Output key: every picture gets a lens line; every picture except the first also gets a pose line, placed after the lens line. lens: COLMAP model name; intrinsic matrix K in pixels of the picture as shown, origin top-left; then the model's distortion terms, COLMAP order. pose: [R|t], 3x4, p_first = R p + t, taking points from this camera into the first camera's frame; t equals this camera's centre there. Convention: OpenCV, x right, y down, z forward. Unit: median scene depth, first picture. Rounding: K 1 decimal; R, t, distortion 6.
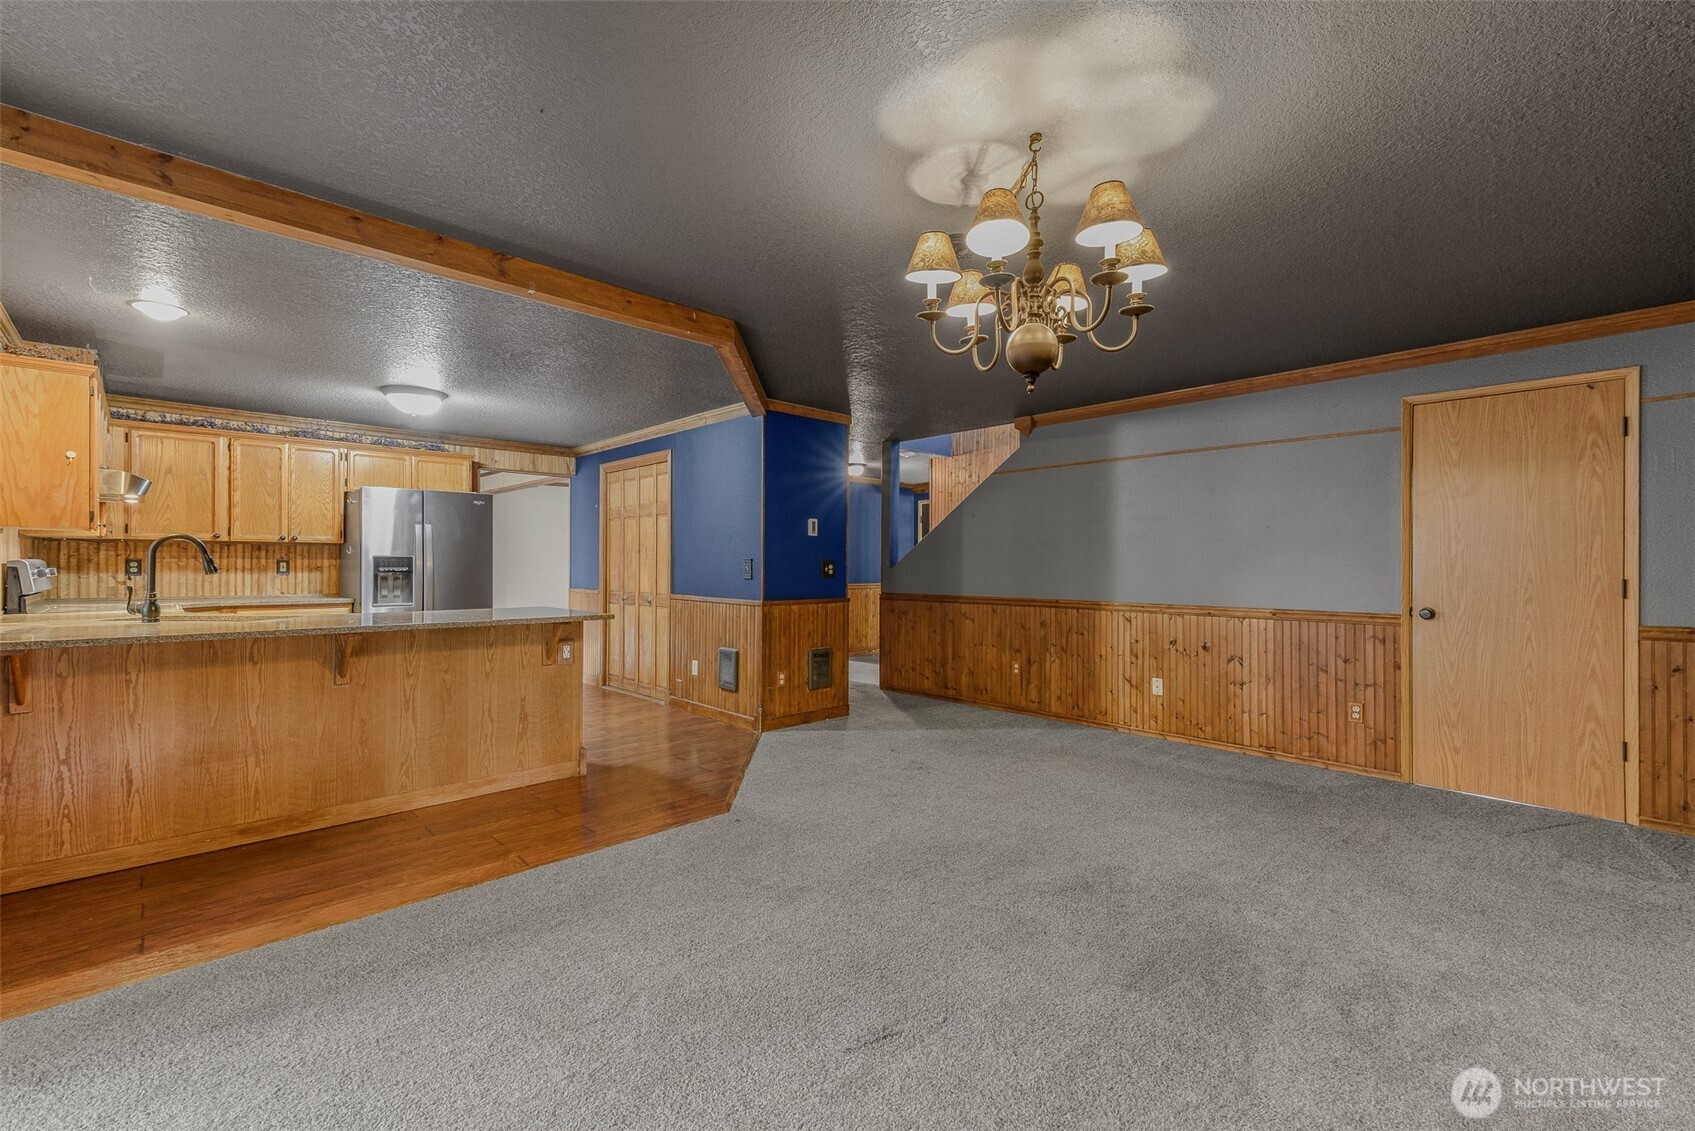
lens RADIAL K [[725.9, 0, 866.3], [0, 725.9, 562.7], [0, 0, 1]] dist [0.021868, 0.000458]
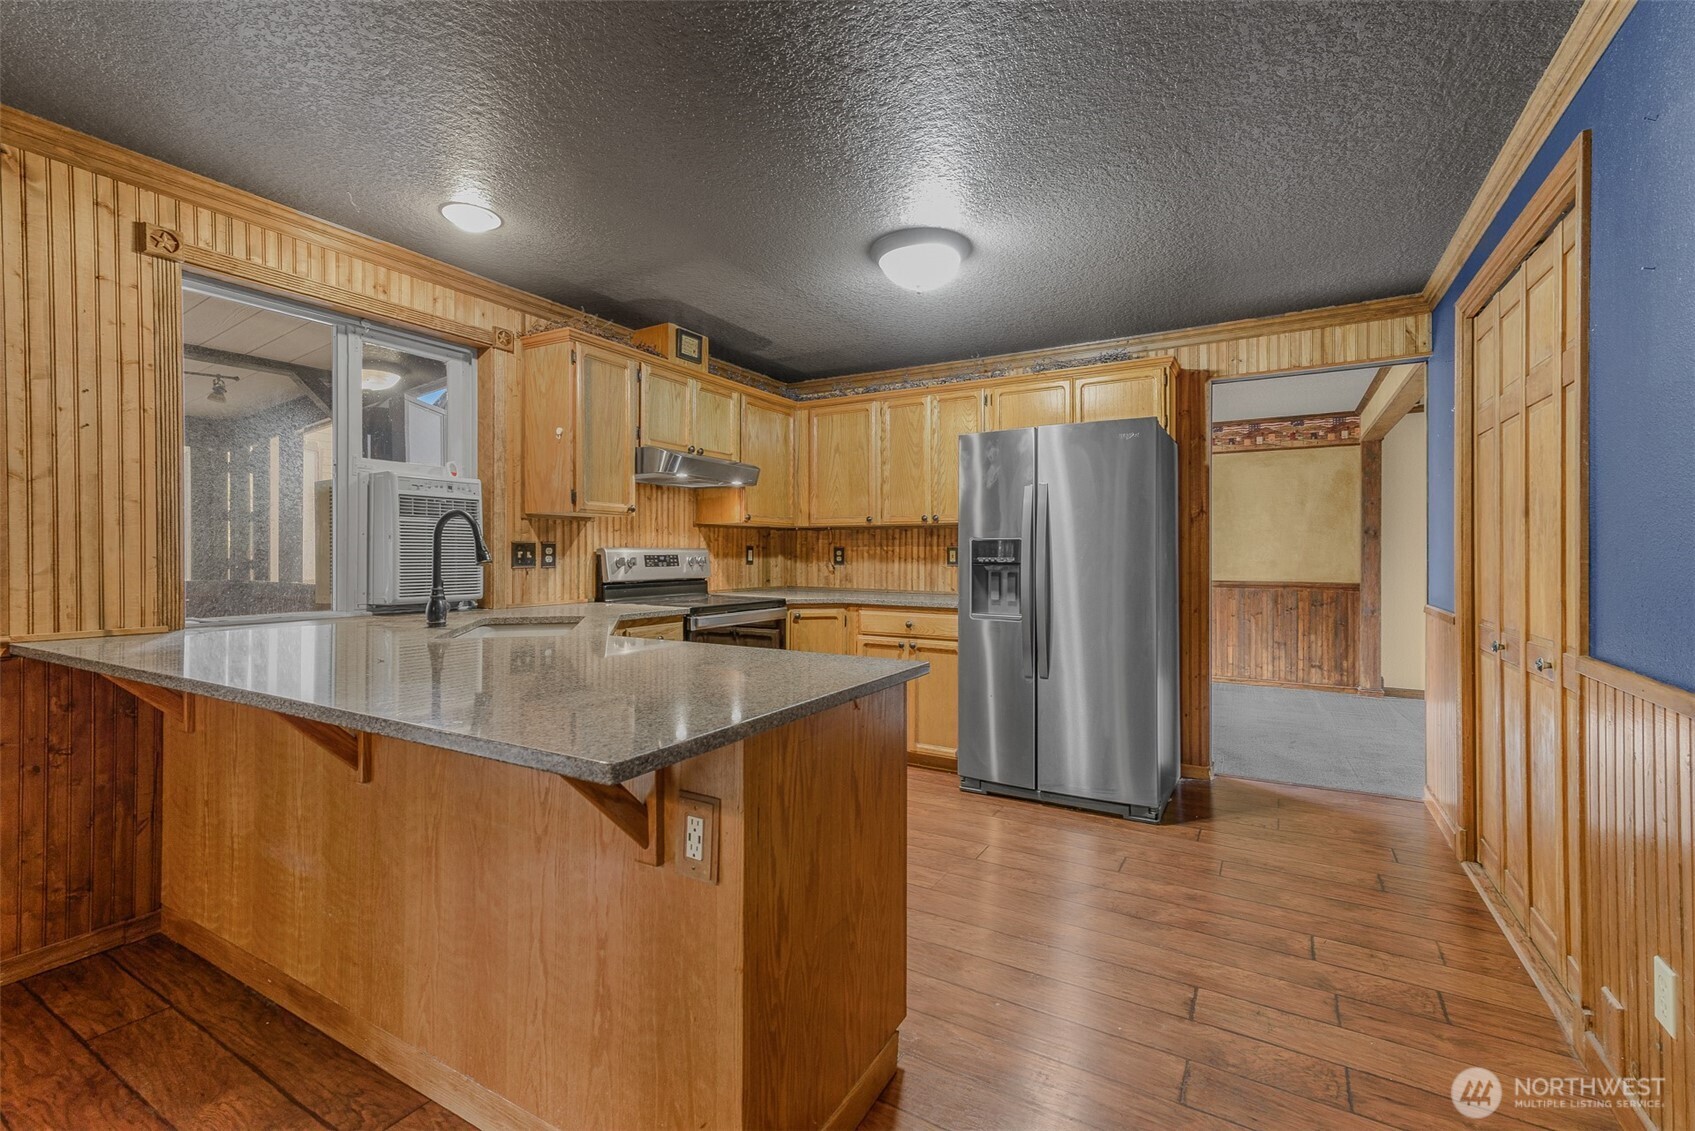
lens RADIAL K [[726.7, 0, 845.1], [0, 726.7, 557.4], [0, 0, 1]] dist [0.021134, 0.000237]
pose [[0.260801, 0.002575, -0.965389, -0.081380], [0.003121, 0.999989, 0.003511, 0.004543], [0.965388, -0.003929, 0.260790, 0.750302]]
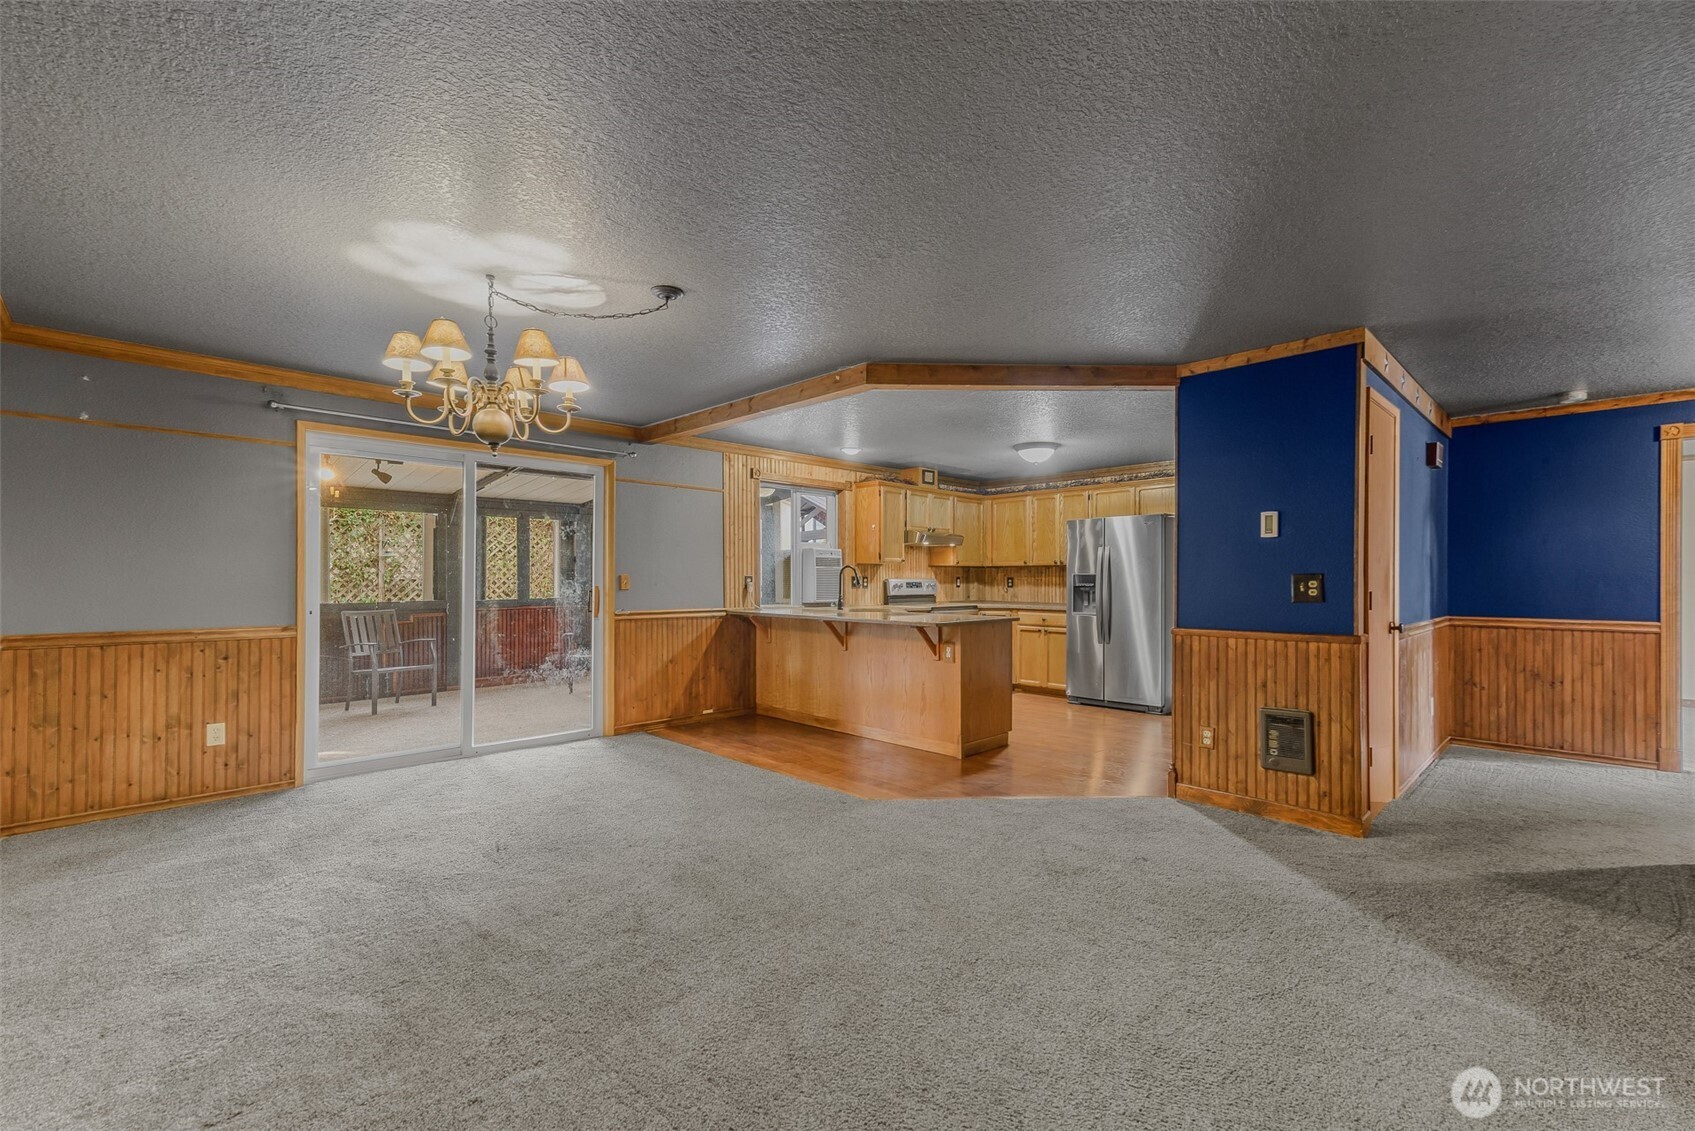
lens RADIAL K [[732.3, 0, 856.8], [0, 732.3, 571.7], [0, 0, 1]] dist [0.022274, 0.000341]
pose [[0.002597, -0.013405, -0.999907, 0.625611], [0.002201, 0.999908, -0.013399, 0.002629], [0.999994, -0.002166, 0.002626, 0.644276]]
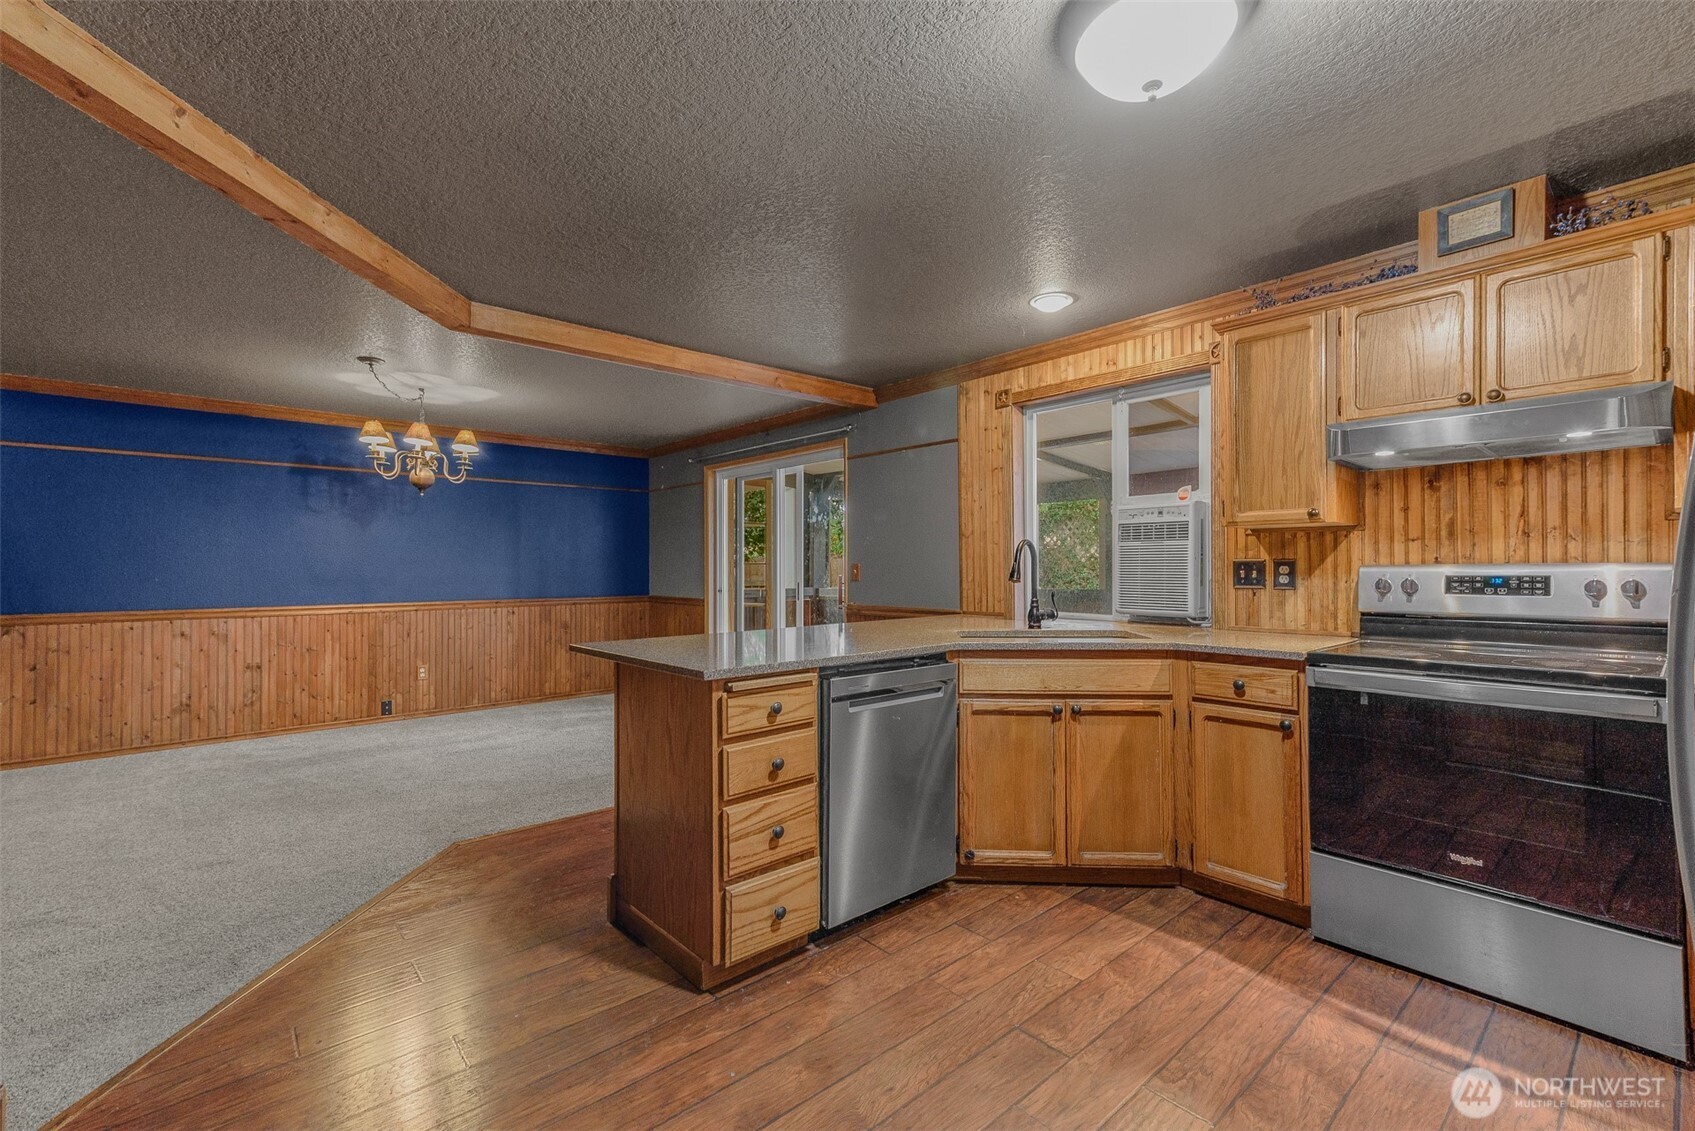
lens RADIAL K [[732.3, 0, 856.8], [0, 732.3, 571.7], [0, 0, 1]] dist [0.022274, 0.000341]
pose [[-0.998964, 0.000880, 0.045493, -0.479022], [0.001022, 0.999995, 0.003116, -0.000419], [-0.045490, 0.003159, -0.998960, 1.245238]]
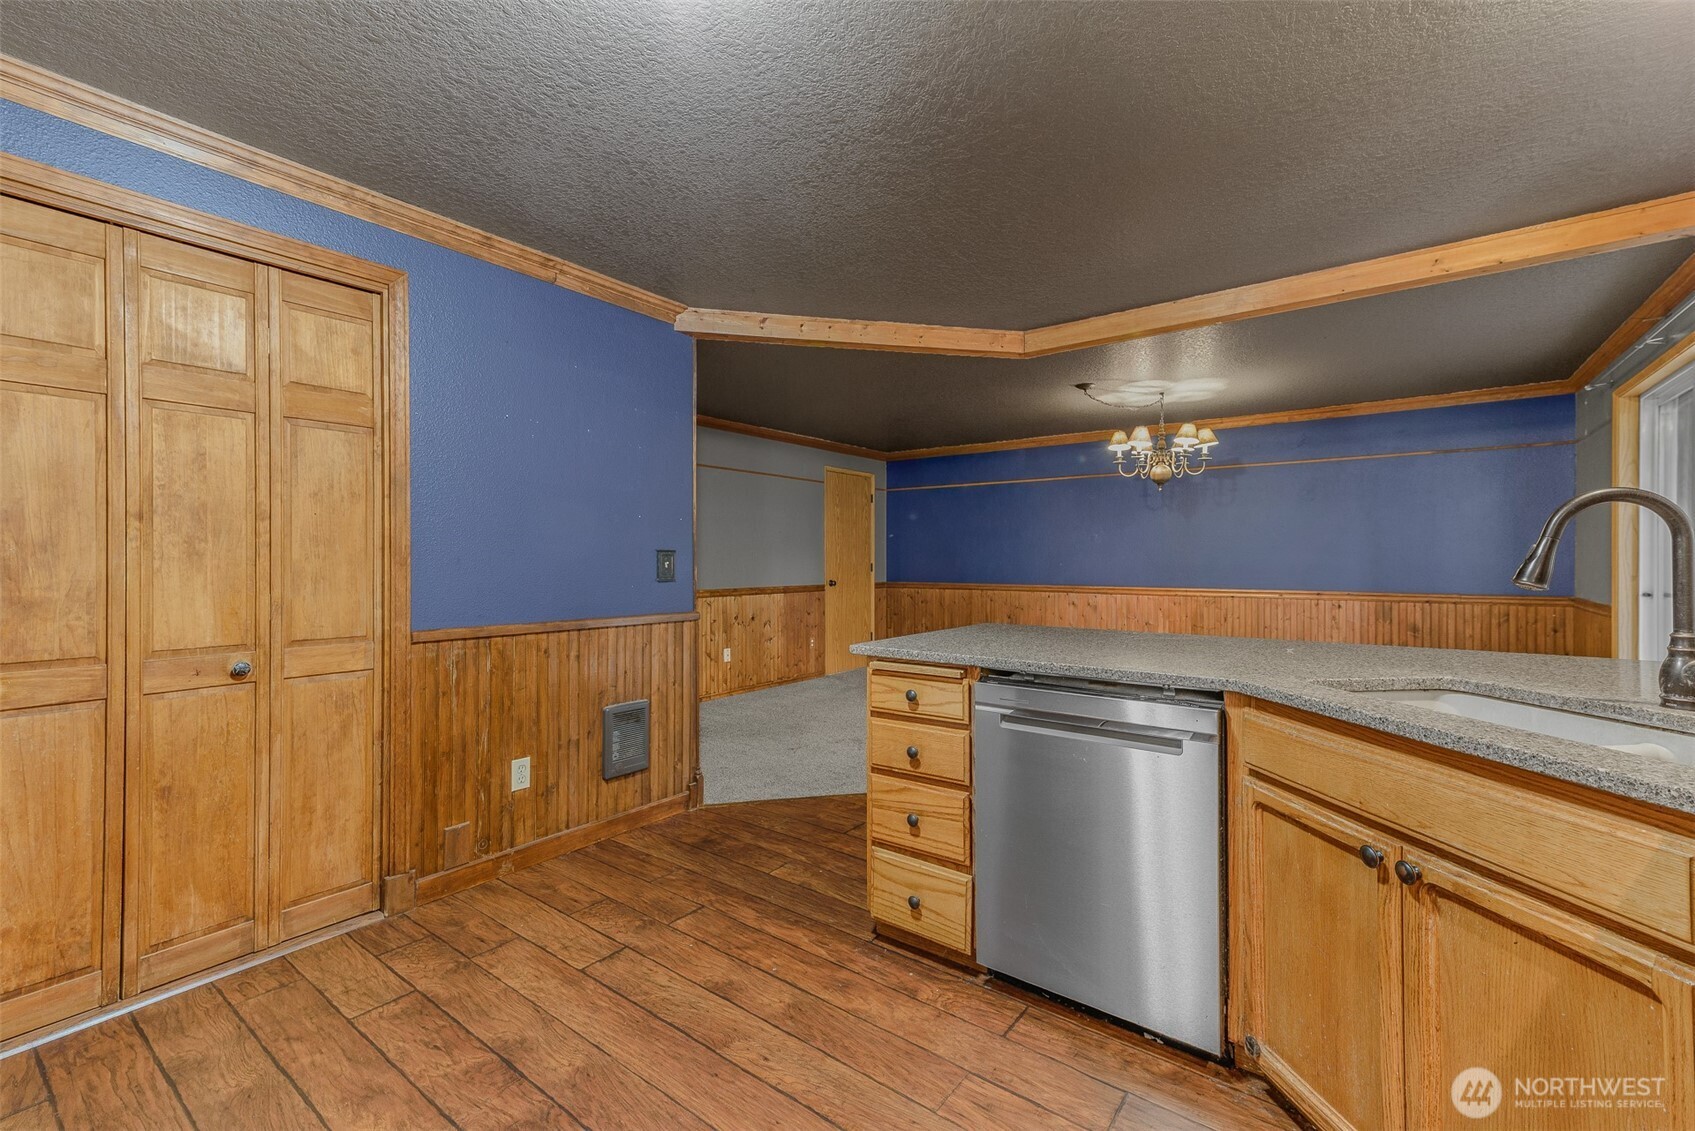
lens RADIAL K [[726.7, 0, 845.1], [0, 726.7, 557.4], [0, 0, 1]] dist [0.021134, 0.000237]
pose [[-0.150854, -0.004120, 0.988547, -0.810452], [-0.005884, 0.999977, 0.003270, -0.001230], [-0.988539, -0.005324, -0.150875, 0.938870]]
